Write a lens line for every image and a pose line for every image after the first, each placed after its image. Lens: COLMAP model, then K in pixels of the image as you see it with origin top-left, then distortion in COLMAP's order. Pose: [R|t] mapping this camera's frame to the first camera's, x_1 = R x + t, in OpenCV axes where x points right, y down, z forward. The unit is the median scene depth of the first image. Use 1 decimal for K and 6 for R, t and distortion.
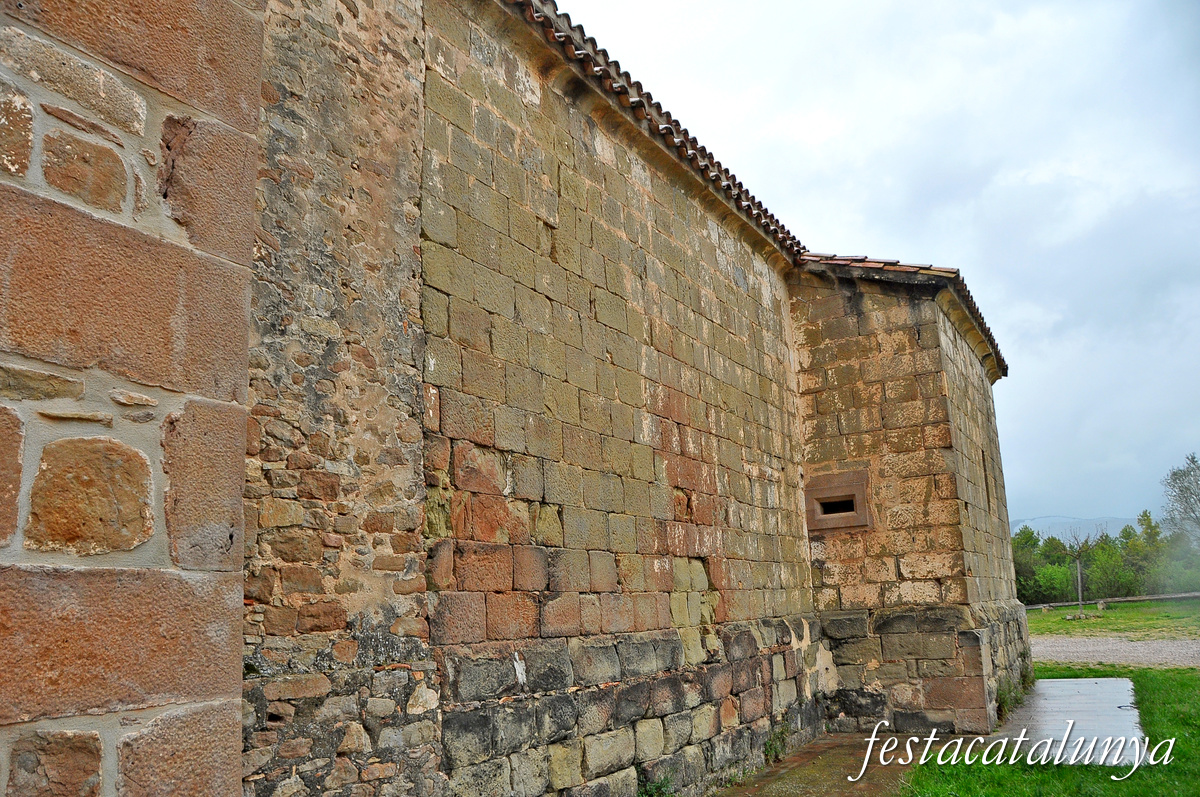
lens RADIAL K [[945.0, 0, 586.5], [0, 945.0, 418.7], [0, 0, 1]] dist [-0.153103, 0.102884]
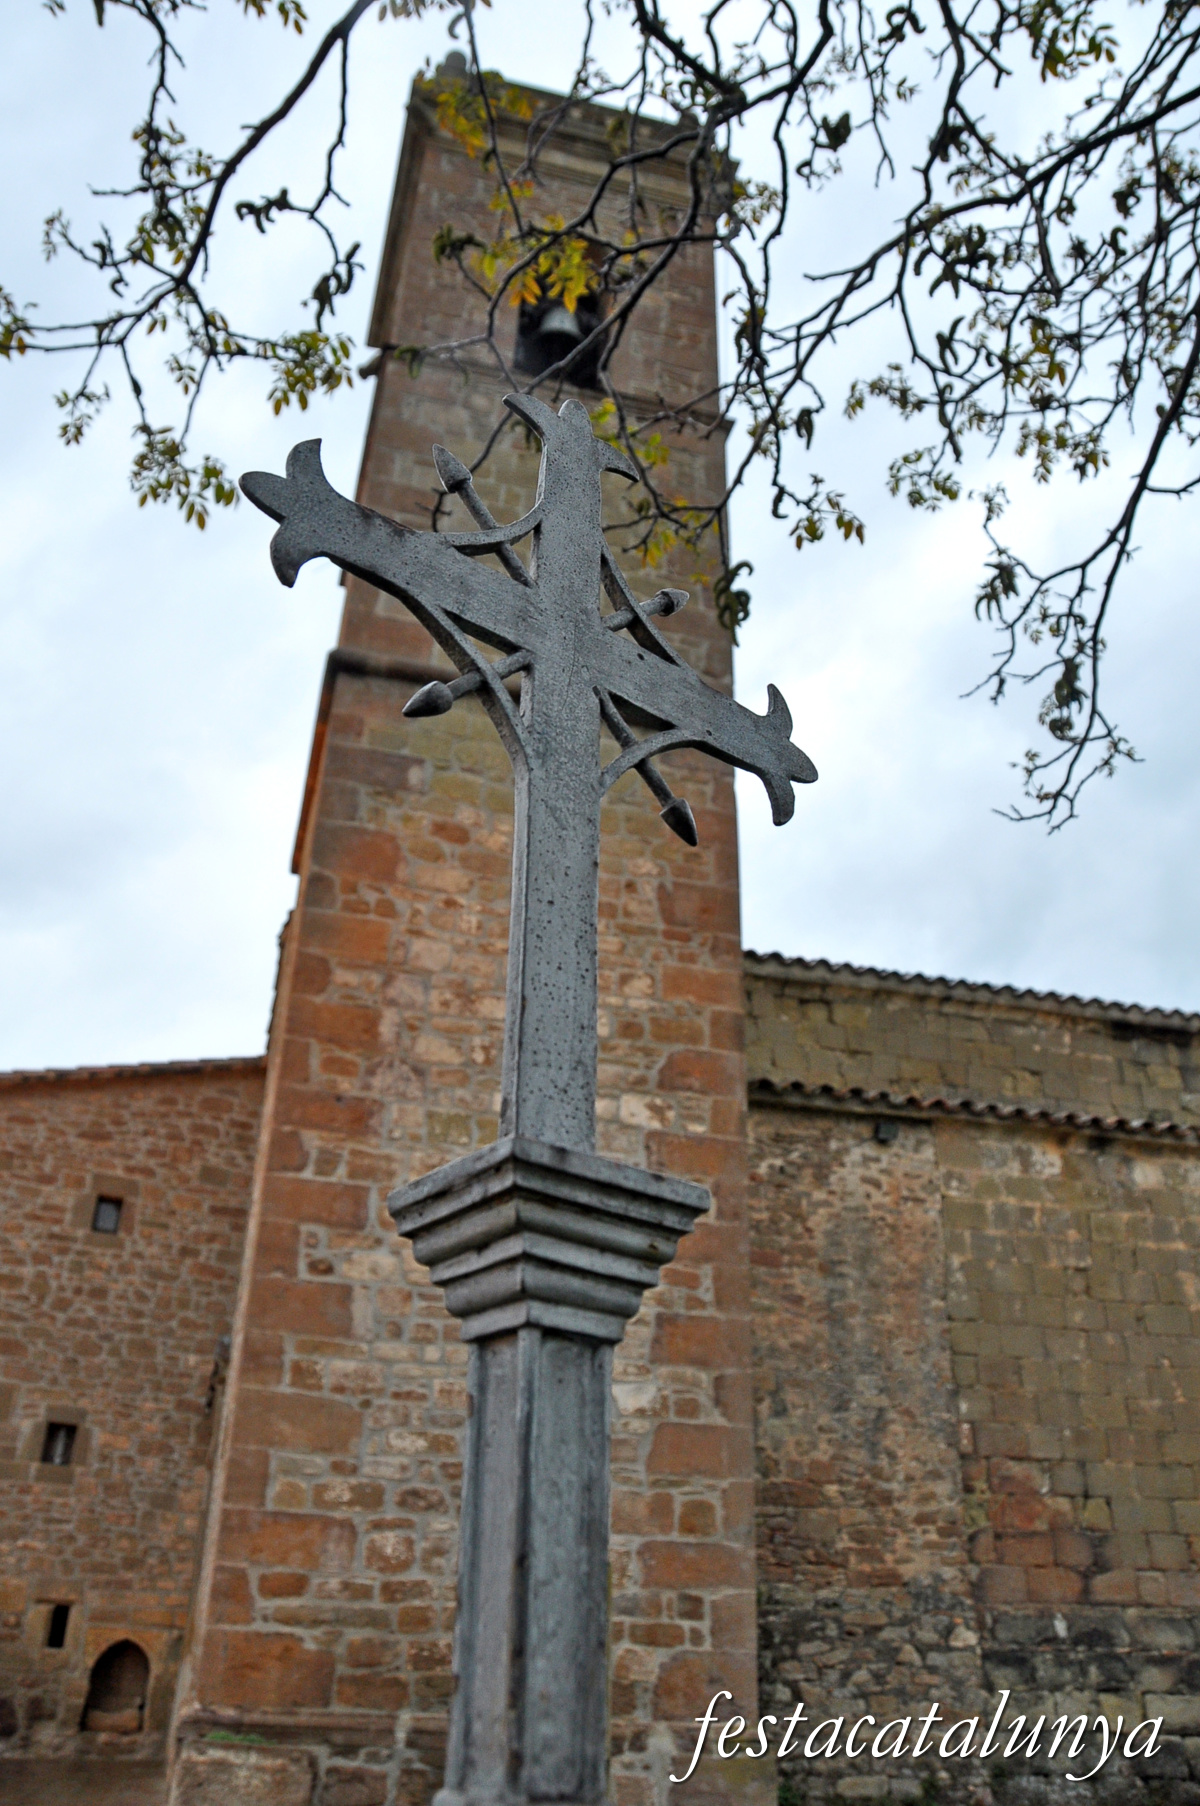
lens RADIAL K [[1422.2, 0, 591.1], [0, 1422.2, 869.6], [0, 0, 1]] dist [-0.153103, 0.102884]
pose [[0.698468, -0.308733, -0.645620, 1.189548], [0.086299, 0.931910, -0.352273, -0.141629], [0.710419, 0.190335, 0.677553, -1.170389]]
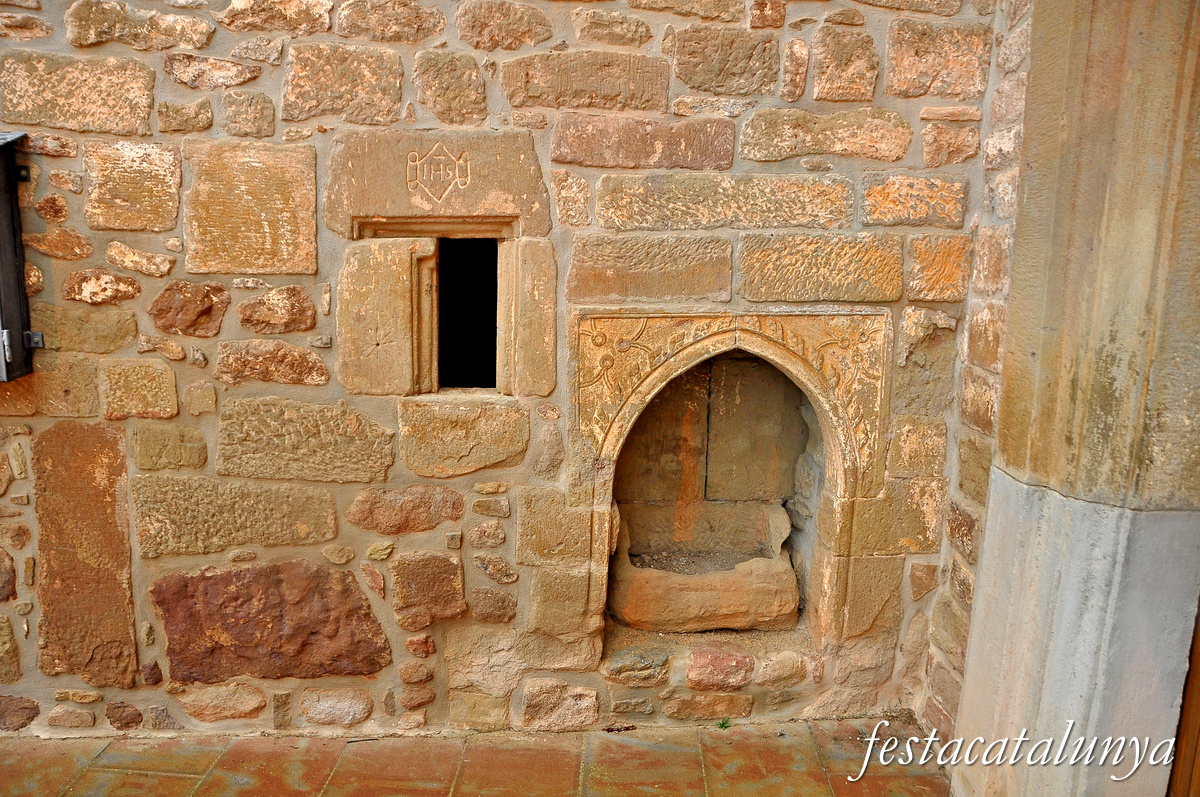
lens RADIAL K [[945.0, 0, 588.1], [0, 945.0, 409.3], [0, 0, 1]] dist [-0.153103, 0.102884]
pose [[0.462605, 0.224385, -0.857699, -1.631723], [0.137080, 0.937704, 0.319250, 0.159446], [0.875903, -0.265260, 0.403027, 0.193923]]
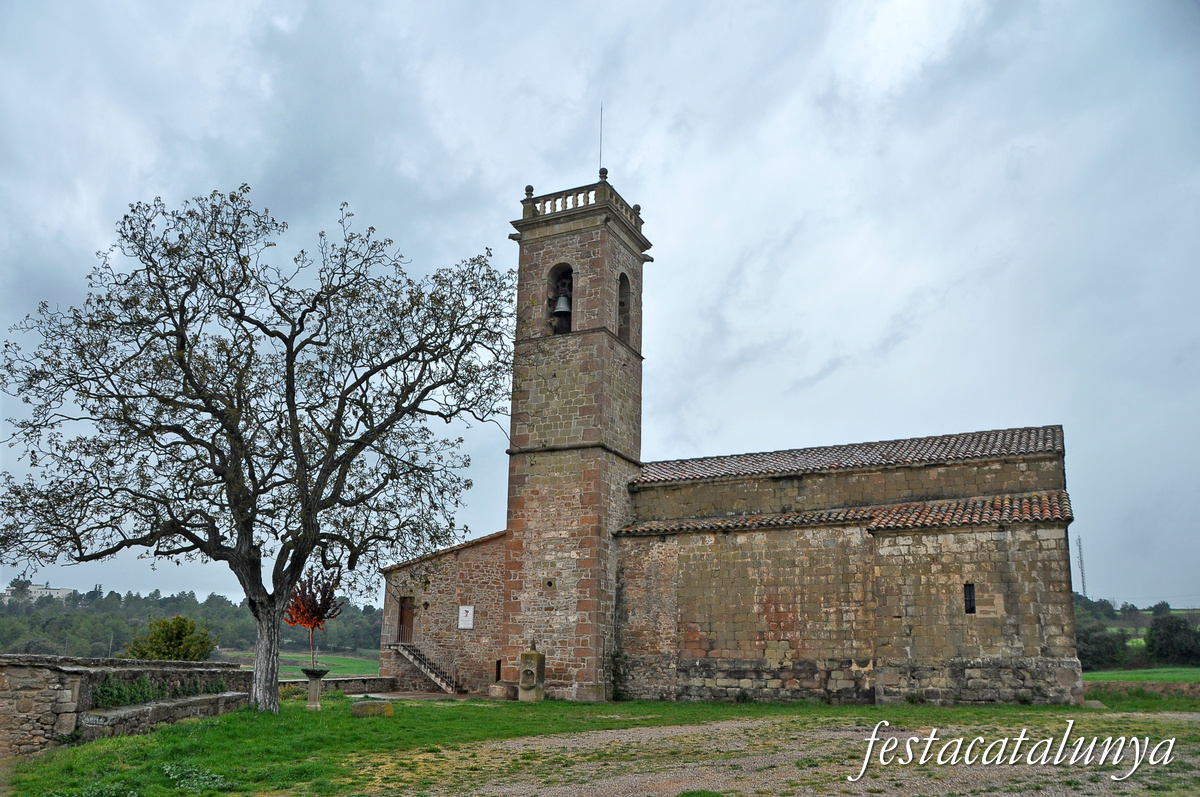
lens RADIAL K [[945.0, 0, 594.6], [0, 945.0, 401.4], [0, 0, 1]] dist [-0.153103, 0.102884]
pose [[0.058701, -0.223333, -0.972973, 6.192493], [0.179865, 0.961069, -0.209749, -0.191860], [0.981938, -0.162691, 0.096586, 0.124795]]
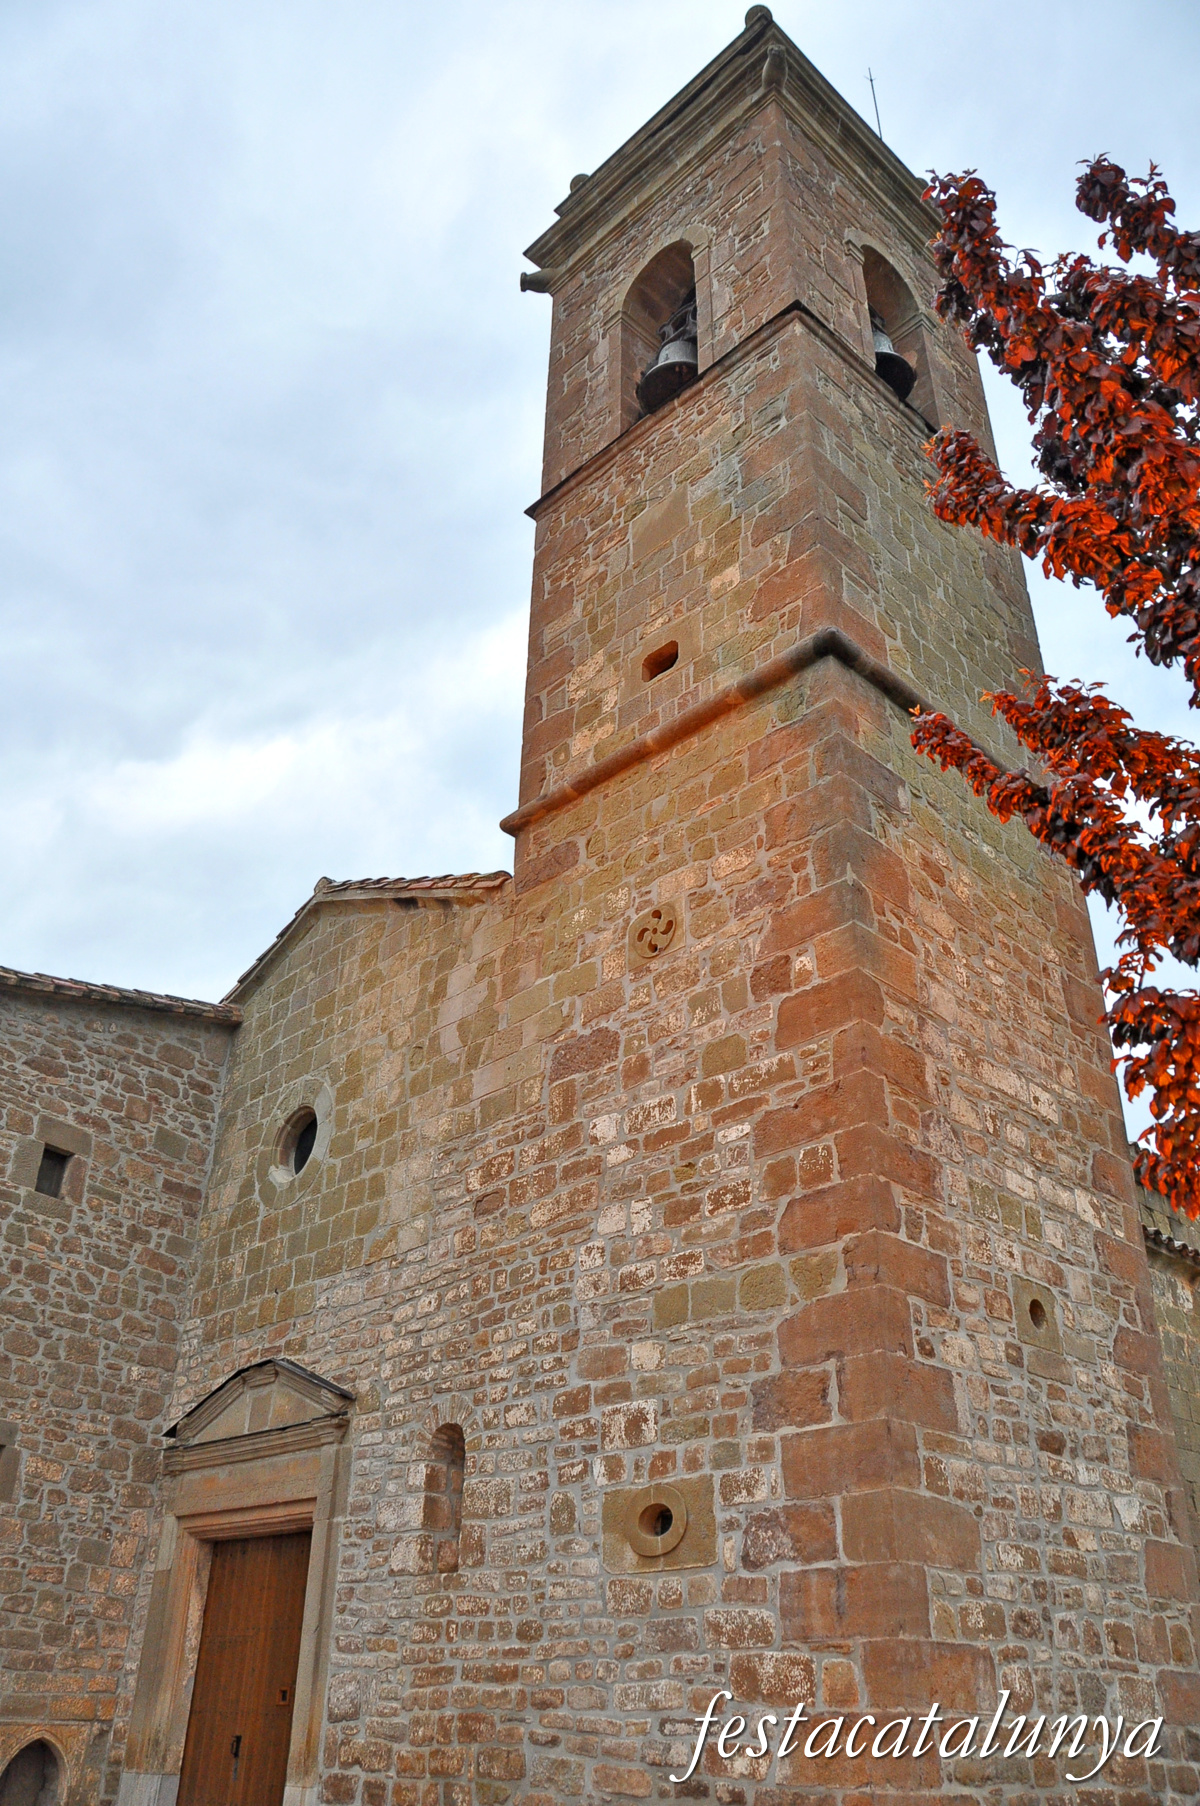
lens RADIAL K [[1422.2, 0, 589.8], [0, 1422.2, 851.9], [0, 0, 1]] dist [-0.153103, 0.102884]
pose [[0.956575, -0.090192, -0.277183, -0.377573], [-0.016734, 0.932365, -0.361130, -0.291699], [0.291007, 0.350086, 0.890368, -1.827070]]
